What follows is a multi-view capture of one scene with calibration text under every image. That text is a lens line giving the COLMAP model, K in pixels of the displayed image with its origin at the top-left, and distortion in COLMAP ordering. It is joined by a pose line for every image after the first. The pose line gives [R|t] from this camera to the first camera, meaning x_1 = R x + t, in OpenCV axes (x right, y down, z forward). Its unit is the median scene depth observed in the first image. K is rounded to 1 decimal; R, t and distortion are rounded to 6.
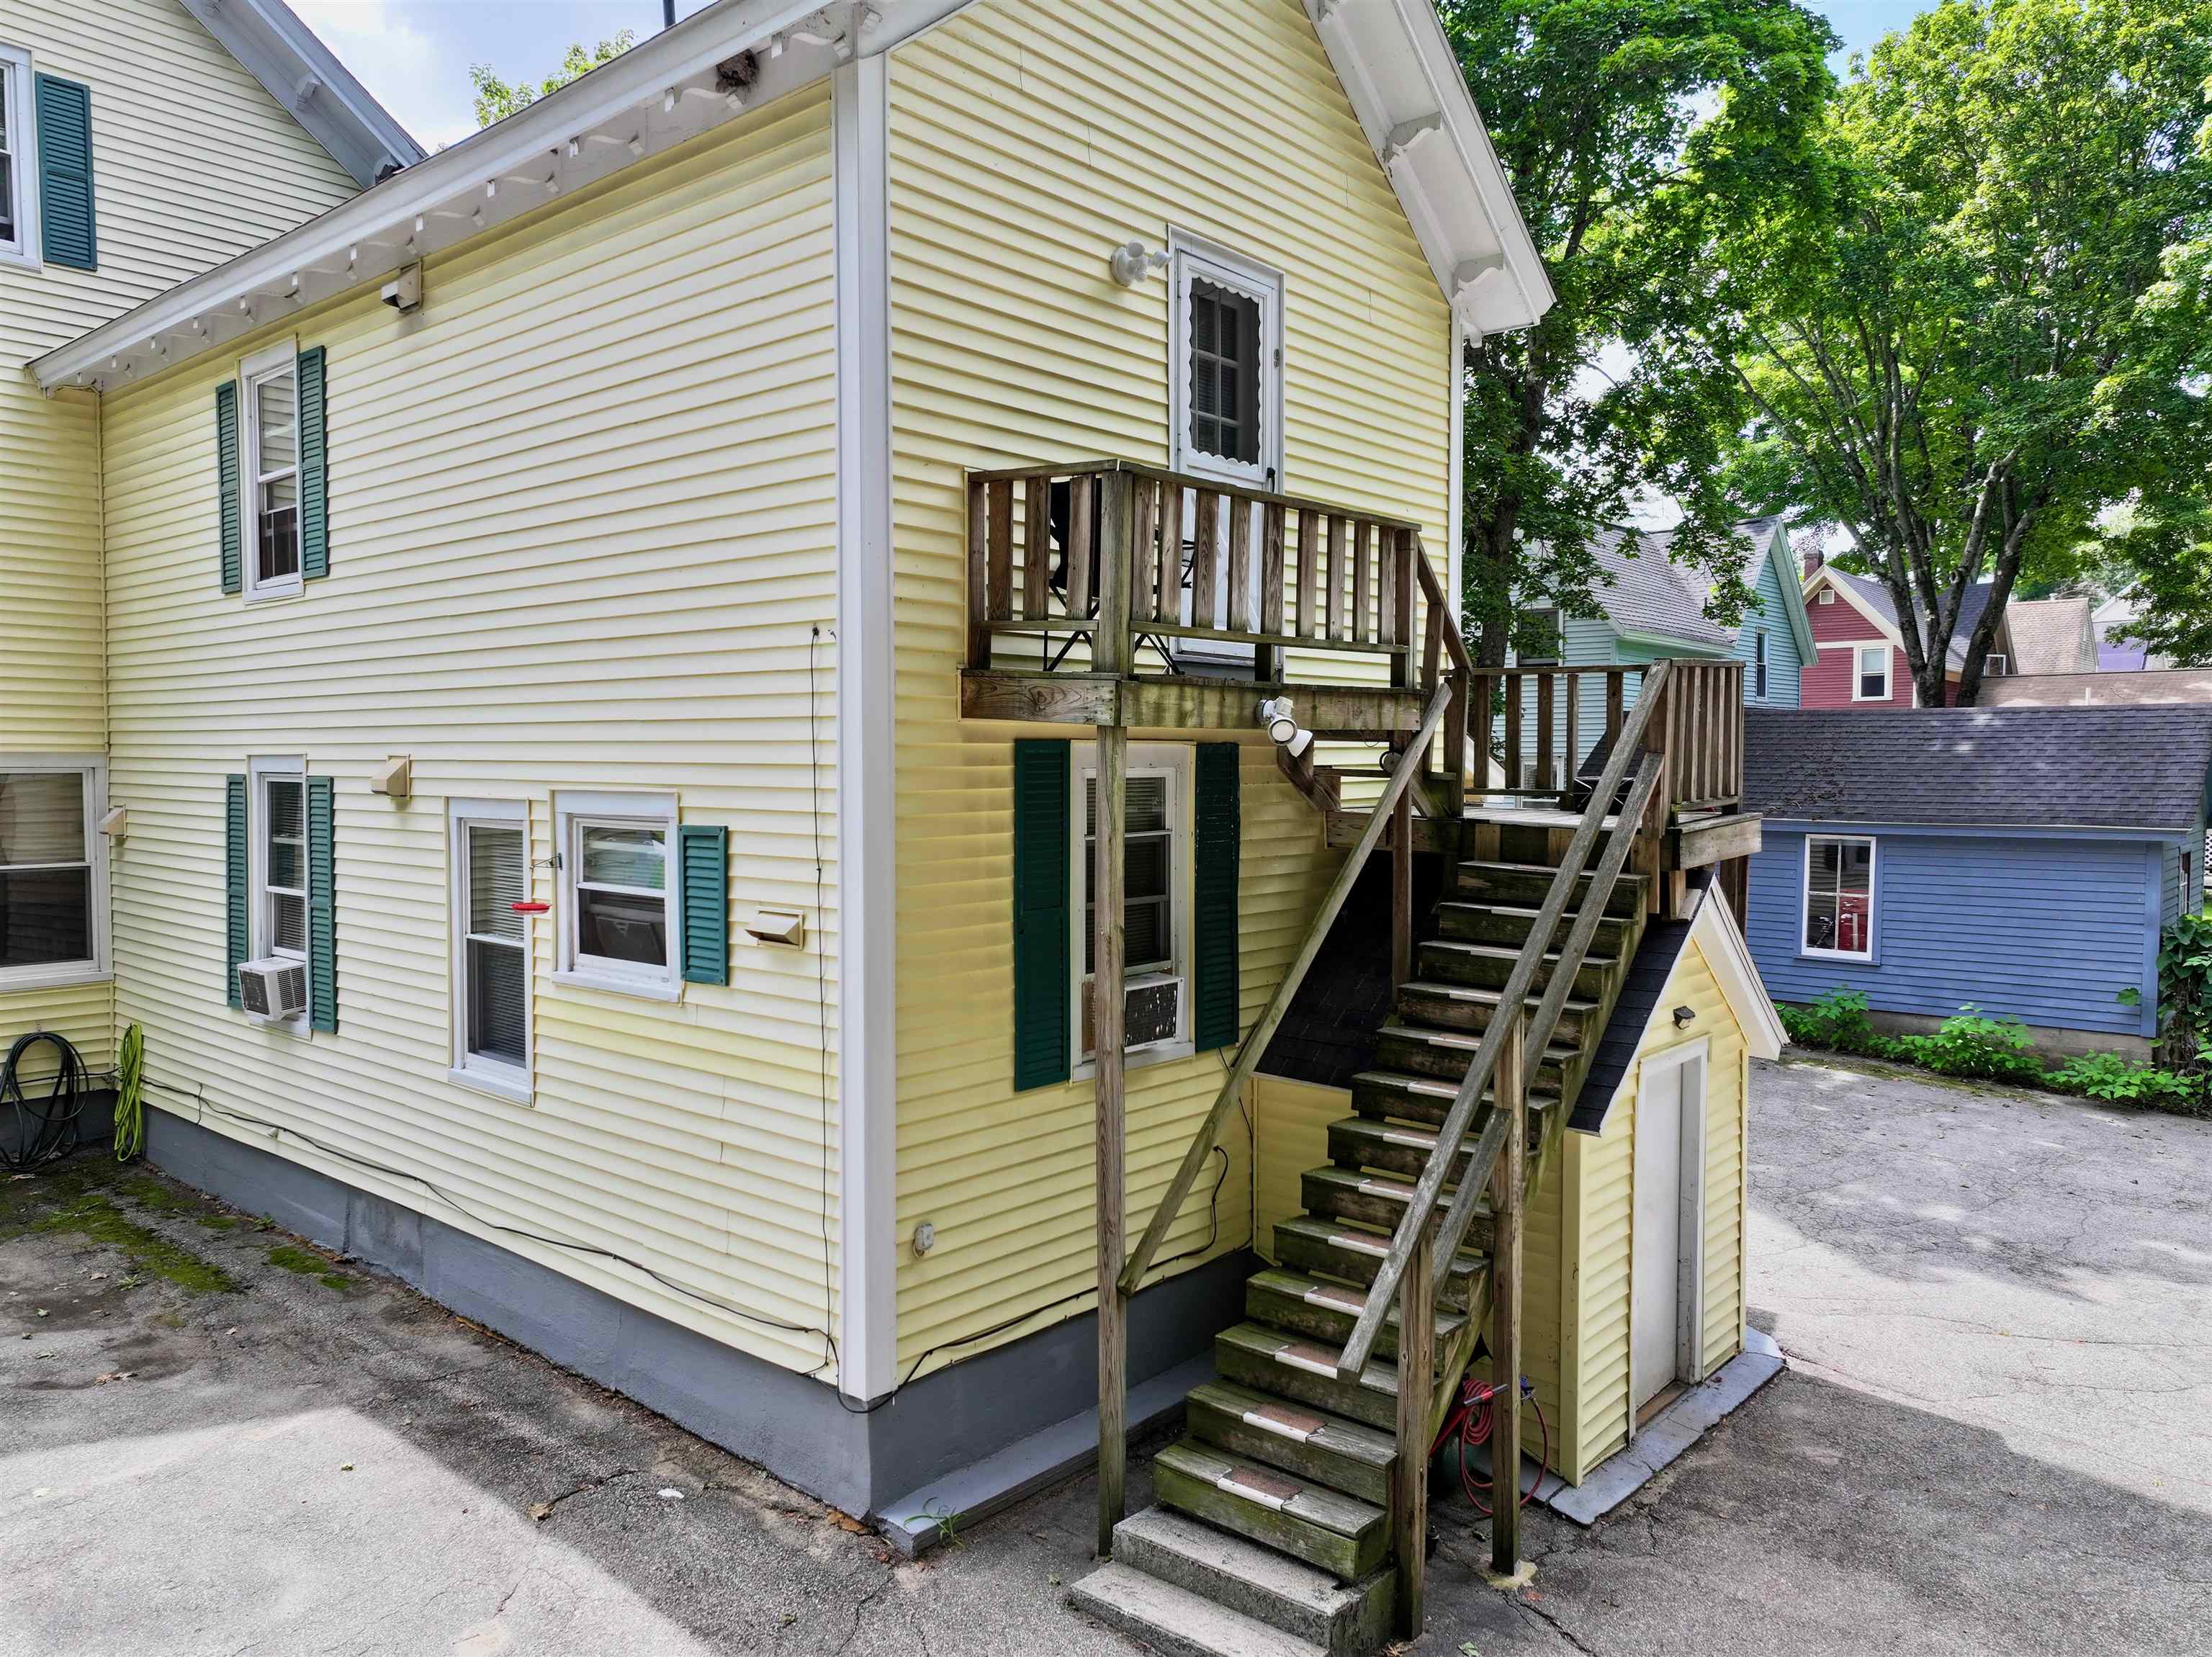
lens RADIAL K [[1535.1, 0, 1110.7], [0, 1535.1, 831.6], [0, 0, 1]] dist [0.001311, 0.012205]
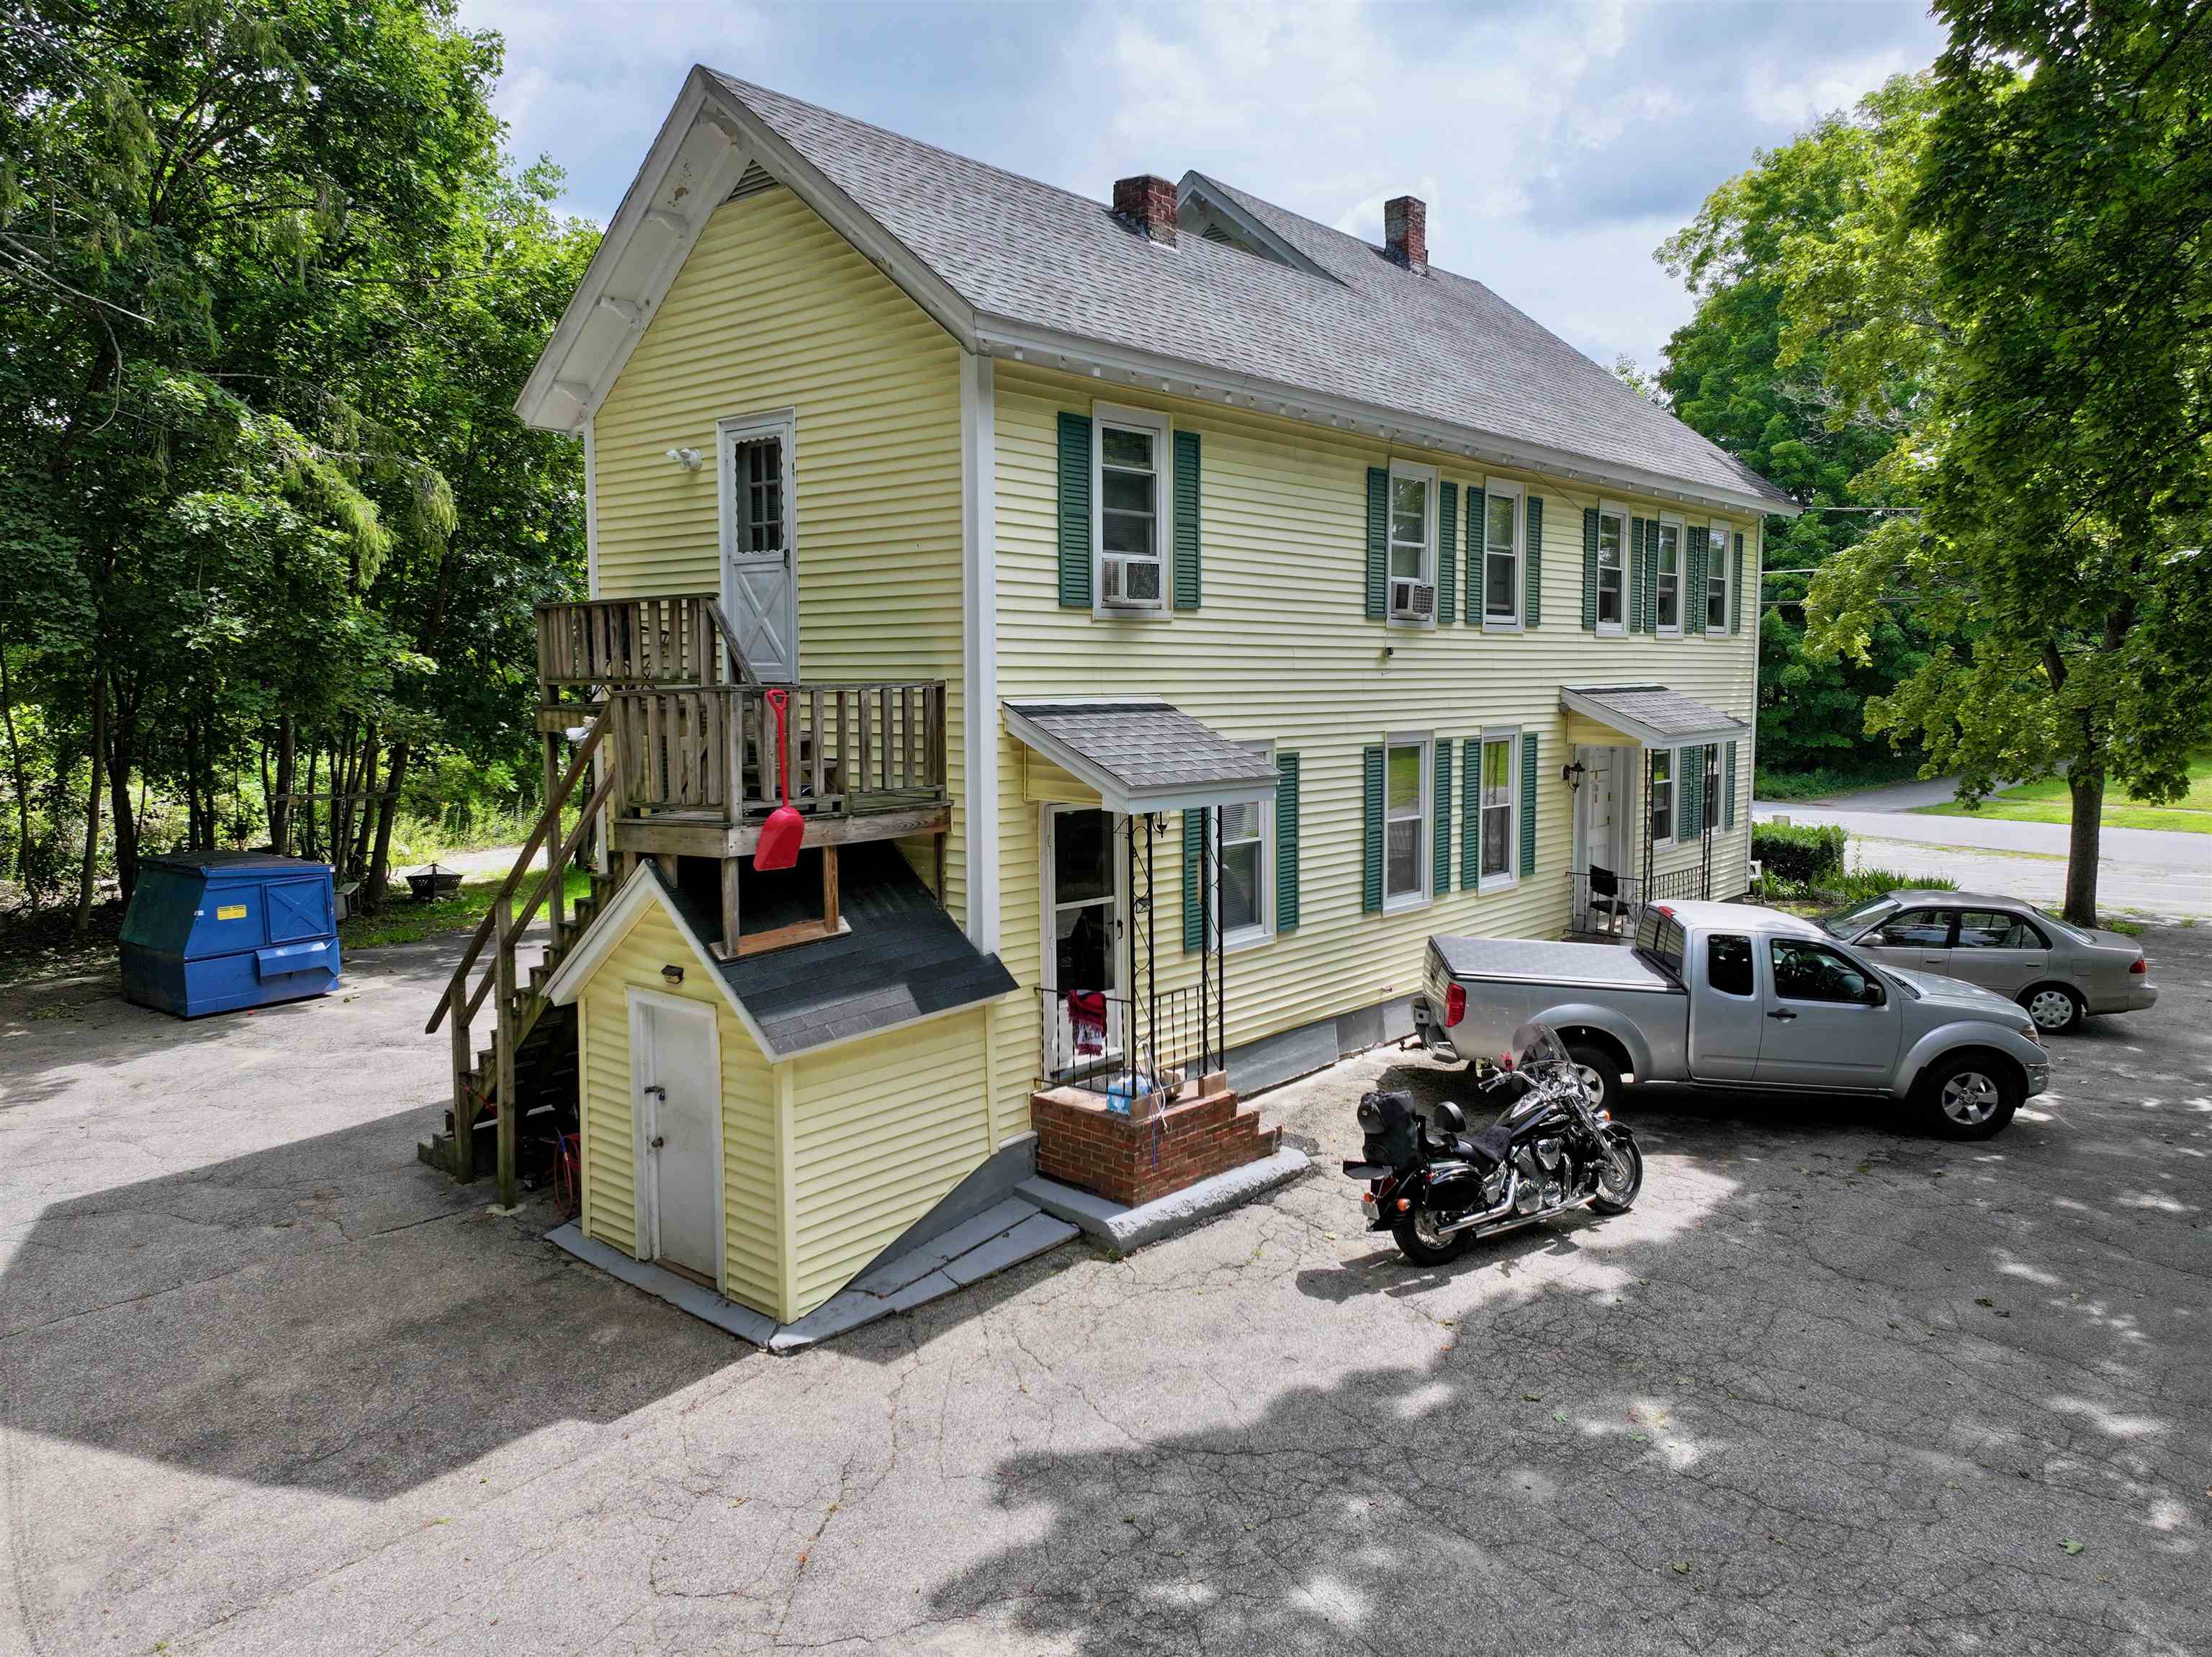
lens RADIAL K [[1535.1, 0, 1111.0], [0, 1535.1, 824.8], [0, 0, 1]] dist [0.001311, 0.012205]
pose [[0.003177, 0.097651, -0.995216, 1.617377], [-0.036753, 0.994560, 0.097469, -0.137182], [0.999319, 0.036267, 0.006749, 1.351331]]
